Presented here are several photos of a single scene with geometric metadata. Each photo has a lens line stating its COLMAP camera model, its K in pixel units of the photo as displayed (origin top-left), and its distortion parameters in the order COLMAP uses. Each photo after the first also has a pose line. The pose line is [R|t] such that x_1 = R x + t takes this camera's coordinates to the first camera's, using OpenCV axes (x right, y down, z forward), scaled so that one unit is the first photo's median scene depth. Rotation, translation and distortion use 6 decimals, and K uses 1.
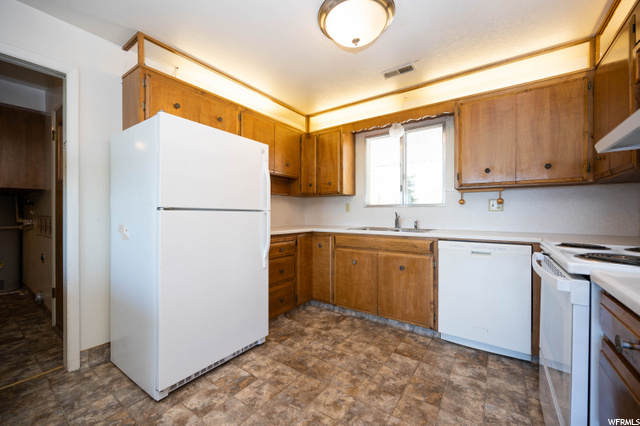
lens RADIAL K [[256.6, 0, 321.7], [0, 256.6, 210.0], [0, 0, 1]] dist [-0.000183, 0.000075]
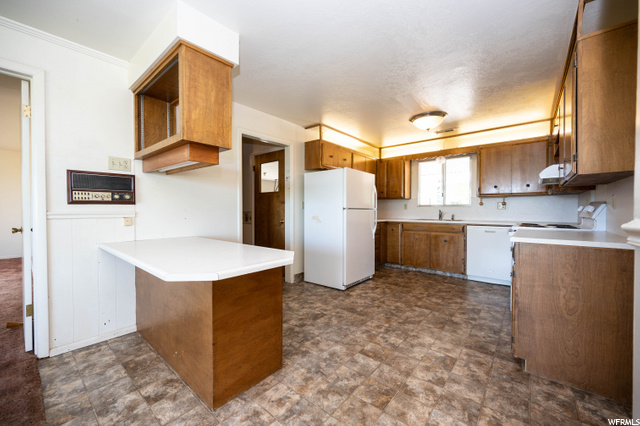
lens RADIAL K [[256.6, 0, 321.7], [0, 256.6, 210.0], [0, 0, 1]] dist [-0.000183, 0.000075]
pose [[0.996880, -0.001209, -0.078921, -0.385254], [0.002637, 0.999835, 0.017989, -0.023611], [0.078887, -0.018141, 0.996719, -0.803840]]
